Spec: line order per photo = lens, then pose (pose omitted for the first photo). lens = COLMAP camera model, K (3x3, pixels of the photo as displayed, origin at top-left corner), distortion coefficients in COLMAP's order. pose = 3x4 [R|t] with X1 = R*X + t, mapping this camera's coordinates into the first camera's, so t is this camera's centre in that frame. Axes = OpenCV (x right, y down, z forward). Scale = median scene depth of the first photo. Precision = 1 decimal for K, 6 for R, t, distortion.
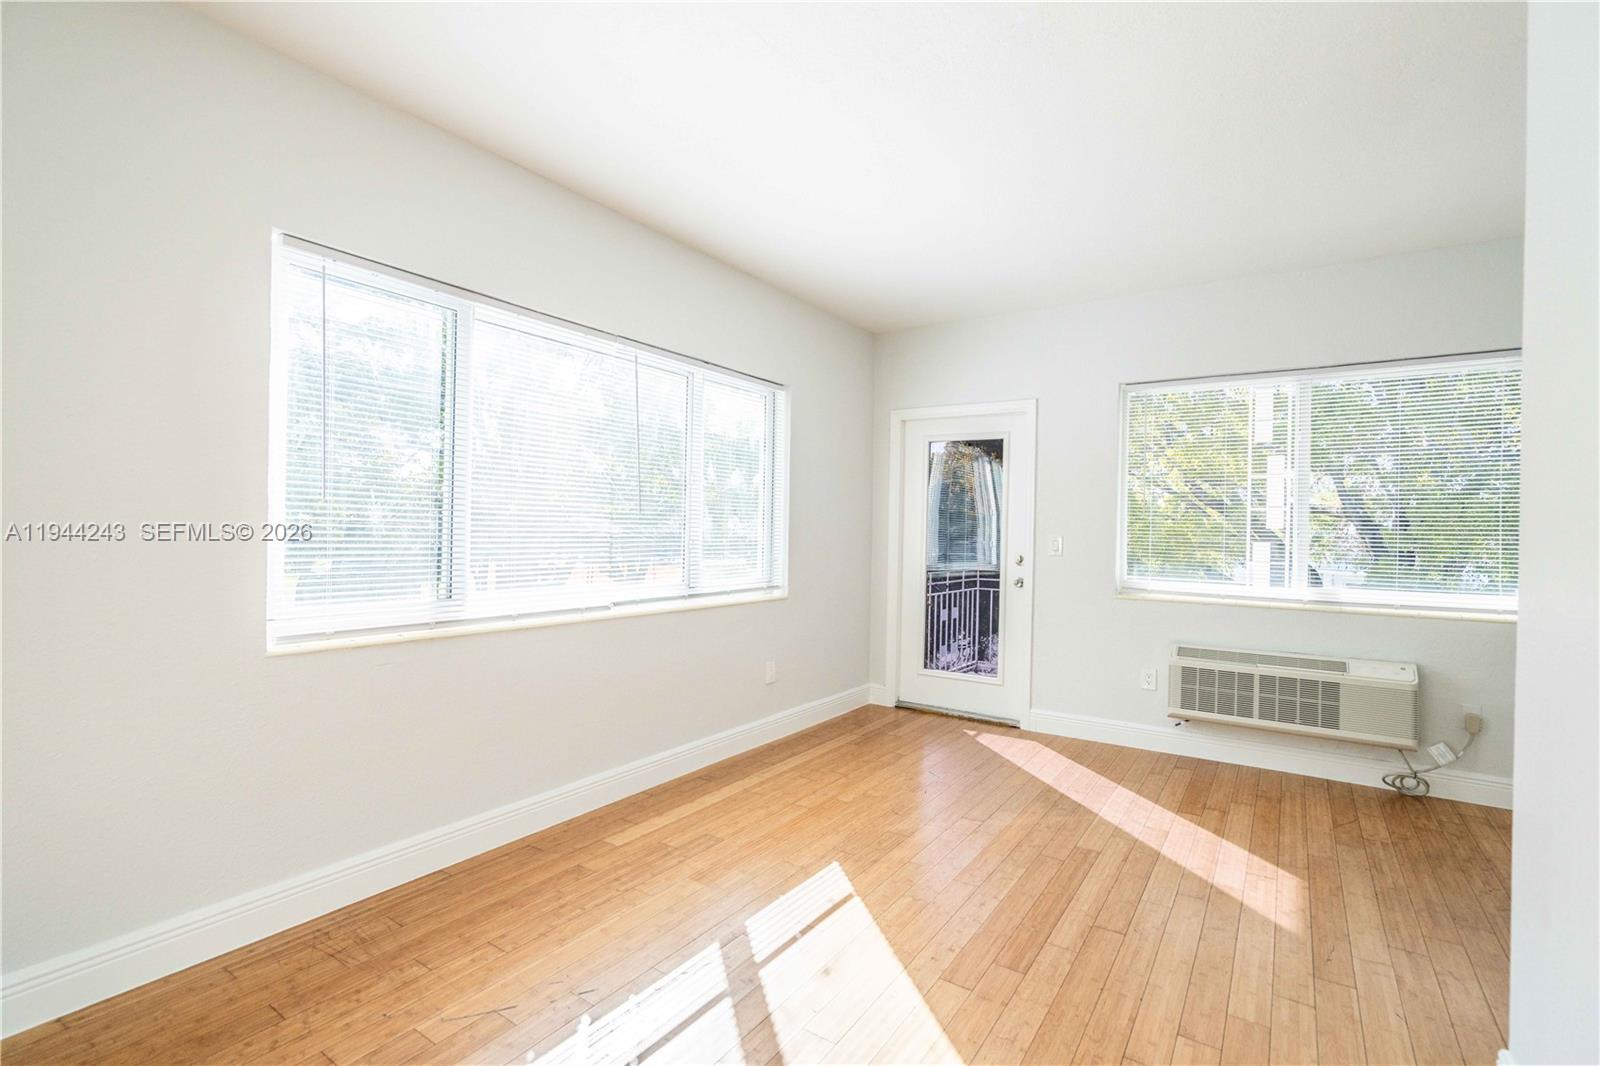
lens RADIAL K [[723.8, 0, 804.1], [0, 723.8, 531.4], [0, 0, 1]] dist [-0.003848, -0.000454]
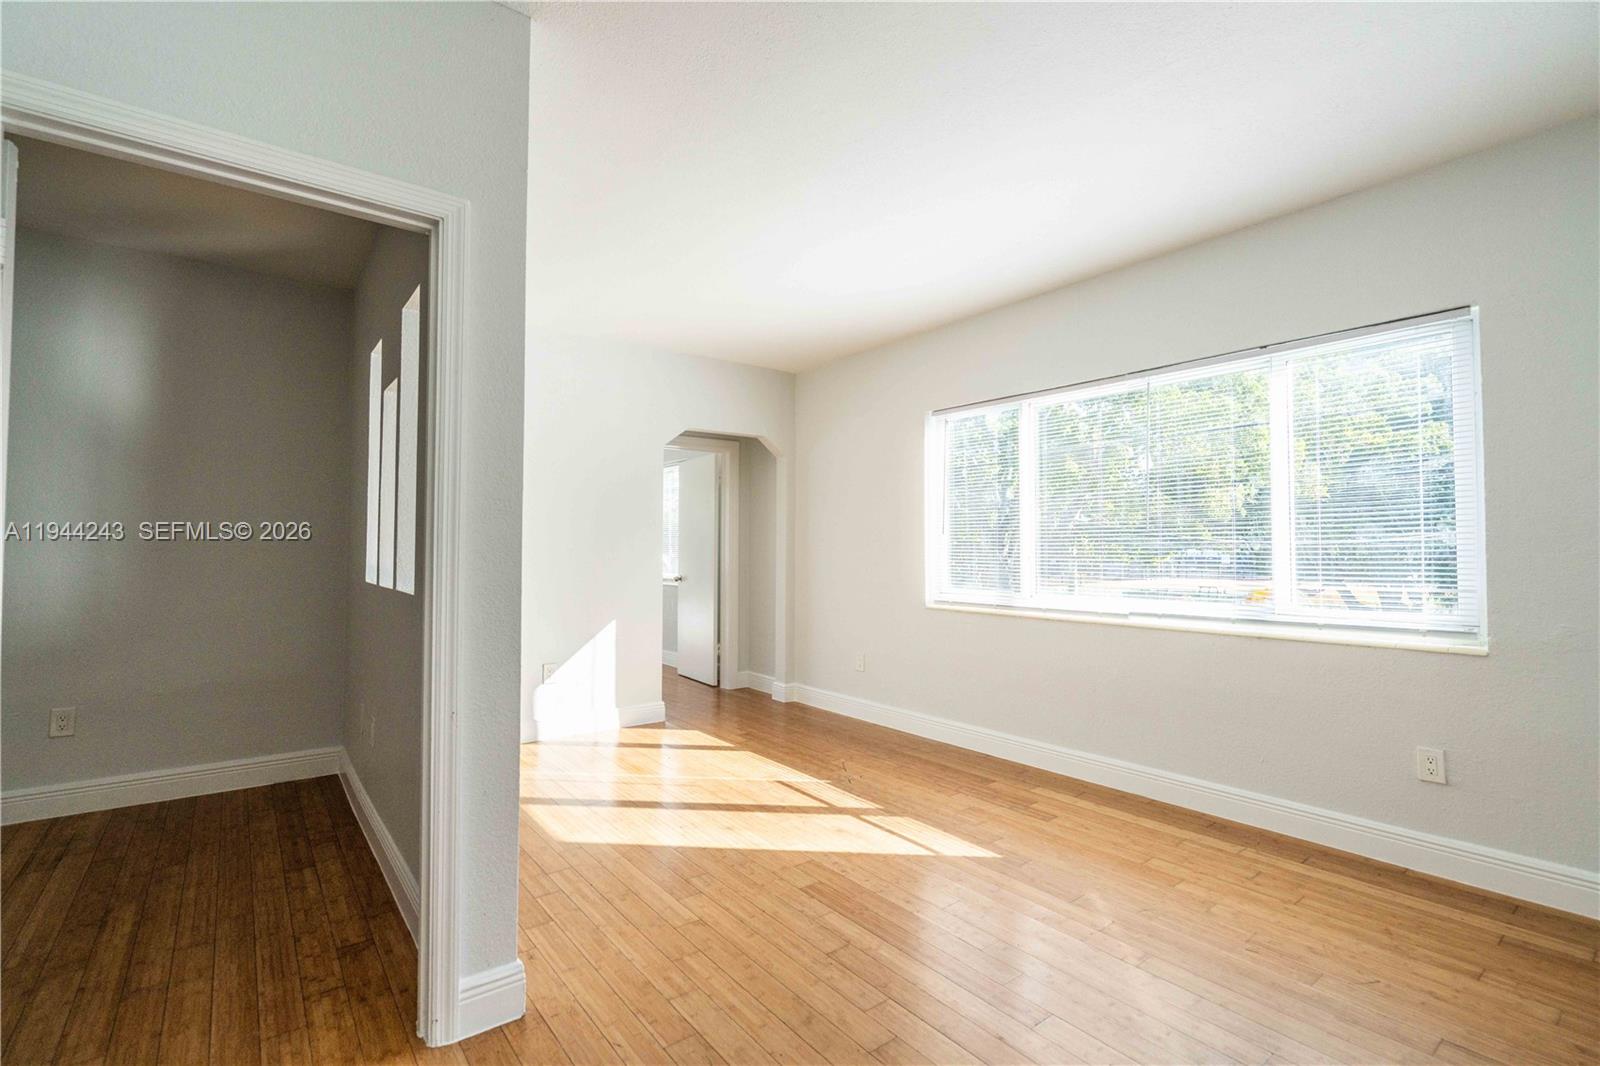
lens RADIAL K [[723.8, 0, 804.1], [0, 723.8, 531.4], [0, 0, 1]] dist [-0.003848, -0.000454]
pose [[-0.307471, -0.042318, -0.950616, 0.920714], [-0.004992, 0.999069, -0.042860, 0.023853], [0.951544, -0.008433, -0.307396, 0.839796]]
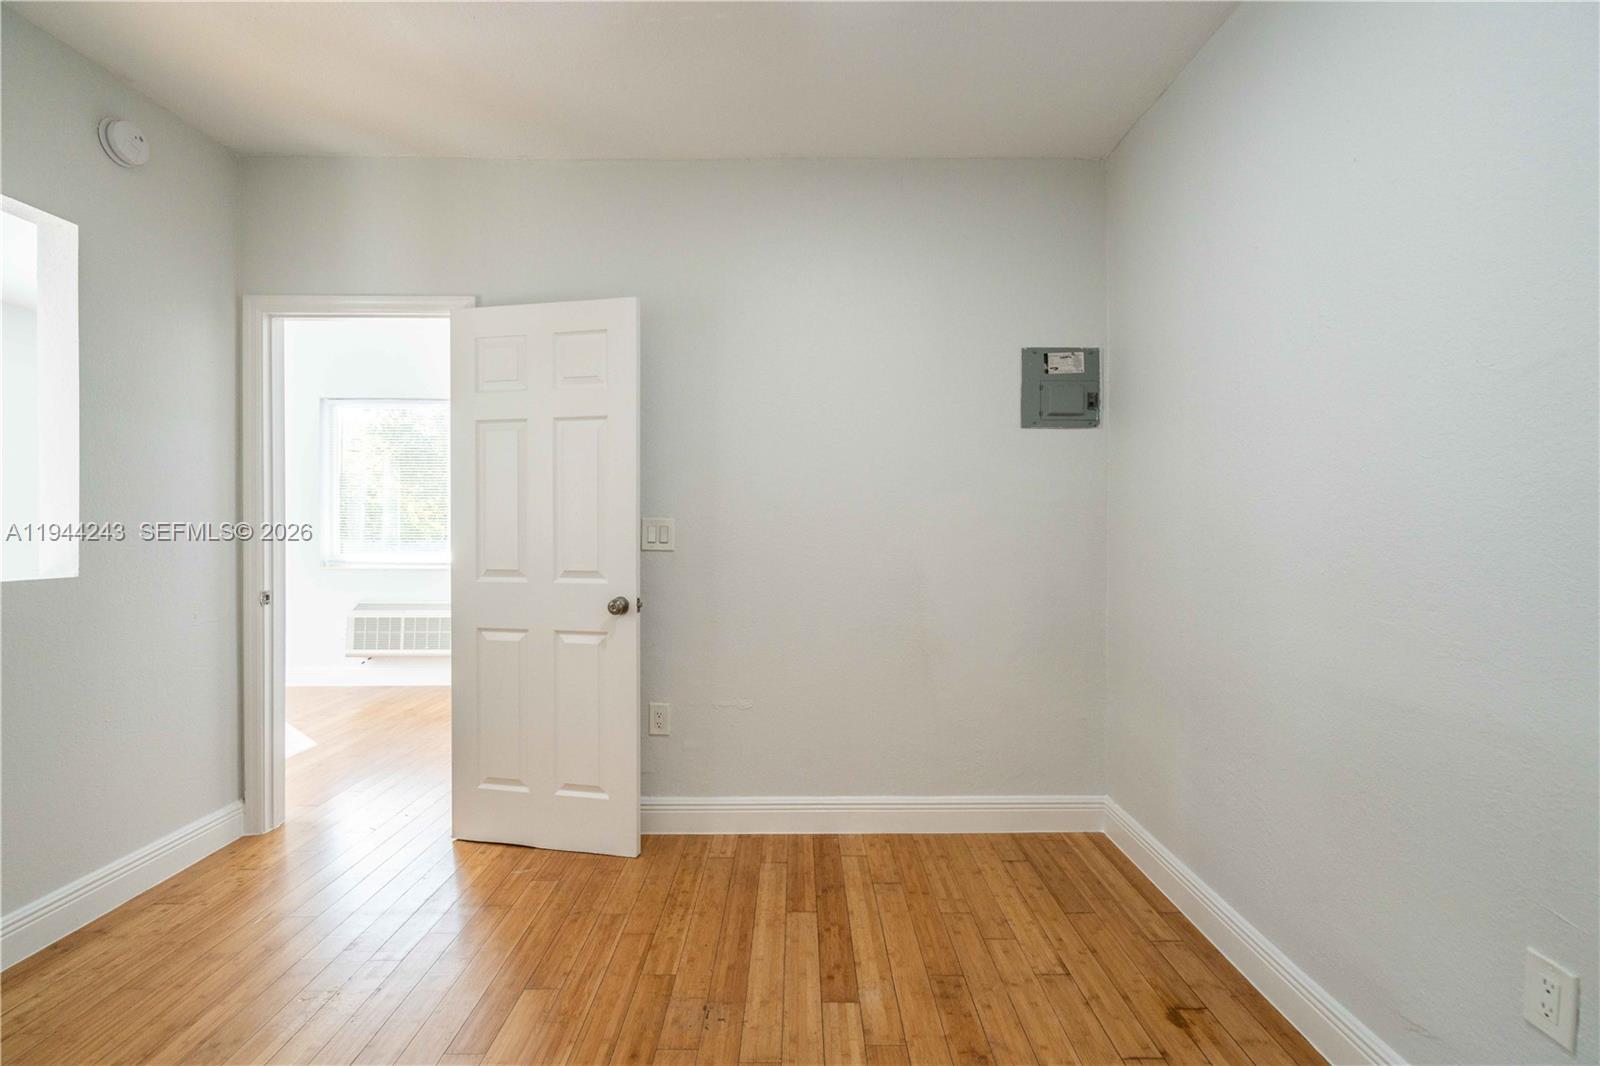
lens RADIAL K [[723.8, 0, 804.1], [0, 723.8, 531.4], [0, 0, 1]] dist [-0.003848, -0.000454]
pose [[0.826022, -0.025458, 0.563063, 0.532254], [0.013607, 0.999589, 0.025232, 0.006706], [-0.563474, -0.013181, 0.826029, -0.648285]]
